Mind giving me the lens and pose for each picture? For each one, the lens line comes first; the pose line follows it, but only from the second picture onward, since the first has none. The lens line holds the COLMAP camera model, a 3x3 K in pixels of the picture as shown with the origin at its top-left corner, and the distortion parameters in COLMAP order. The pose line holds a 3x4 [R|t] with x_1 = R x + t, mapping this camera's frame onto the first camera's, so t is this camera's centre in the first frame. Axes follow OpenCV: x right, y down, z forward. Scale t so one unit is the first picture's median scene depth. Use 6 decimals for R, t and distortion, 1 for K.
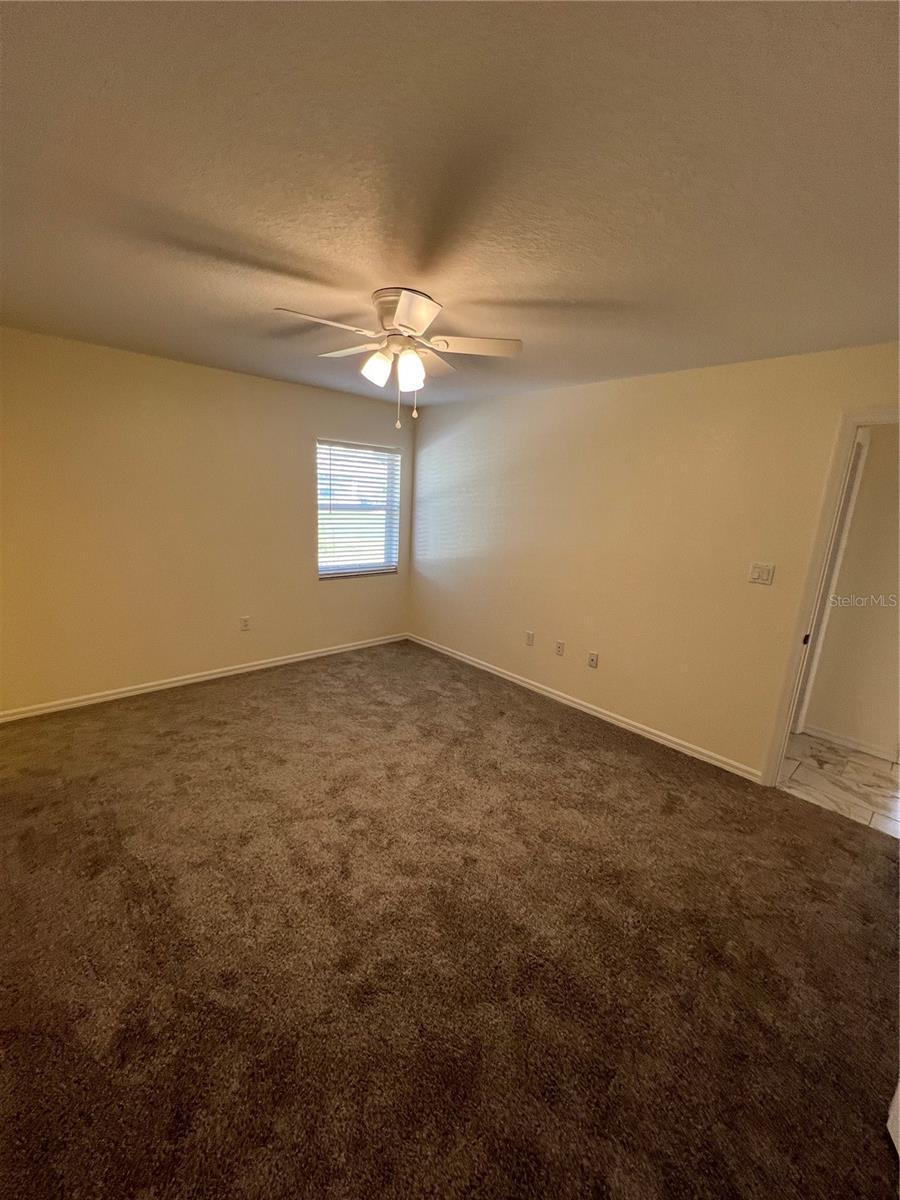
lens RADIAL K [[480.0, 0, 448.7], [0, 480.0, 600.9], [0, 0, 1]] dist [-0.002076, 0.000552]
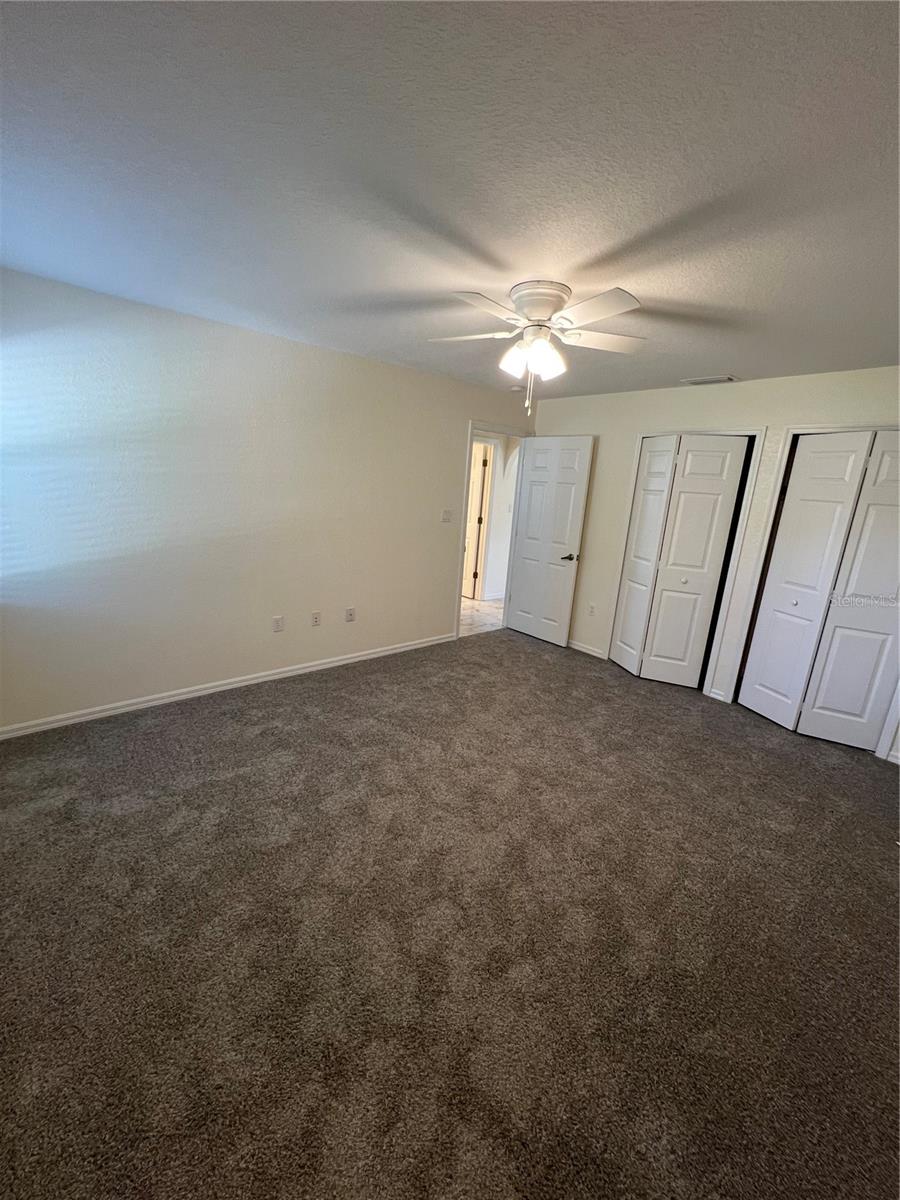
lens RADIAL K [[480.0, 0, 448.7], [0, 480.0, 600.9], [0, 0, 1]] dist [-0.002076, 0.000552]
pose [[0.027797, -0.289637, 0.956733, -0.875809], [0.160269, 0.946012, 0.281735, -0.215569], [-0.986682, 0.145503, 0.072716, 0.820783]]
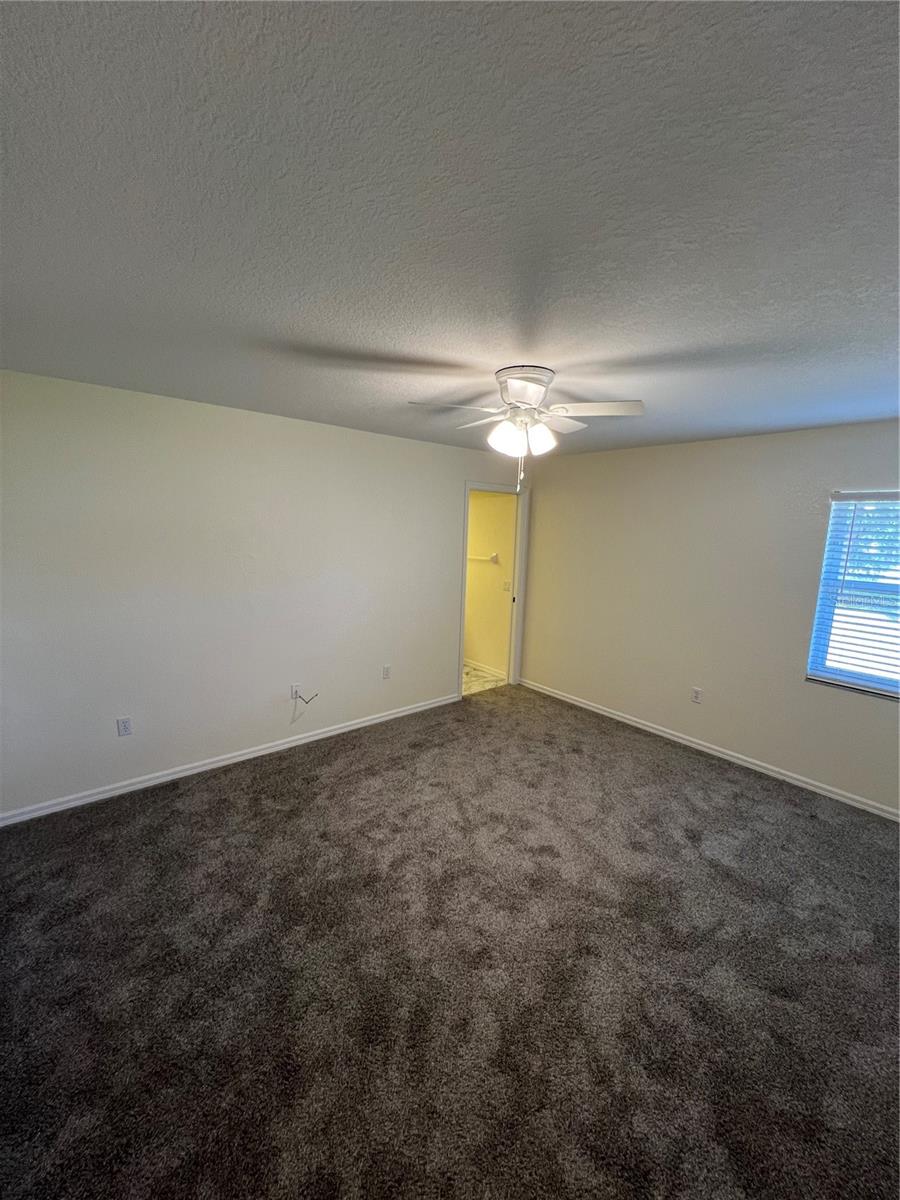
lens RADIAL K [[480.0, 0, 448.7], [0, 480.0, 600.9], [0, 0, 1]] dist [-0.002076, 0.000552]
pose [[-0.044149, 0.100317, -0.993976, 0.683865], [-0.261130, 0.959197, 0.108405, -0.140499], [0.964294, 0.264343, -0.016151, 0.663876]]
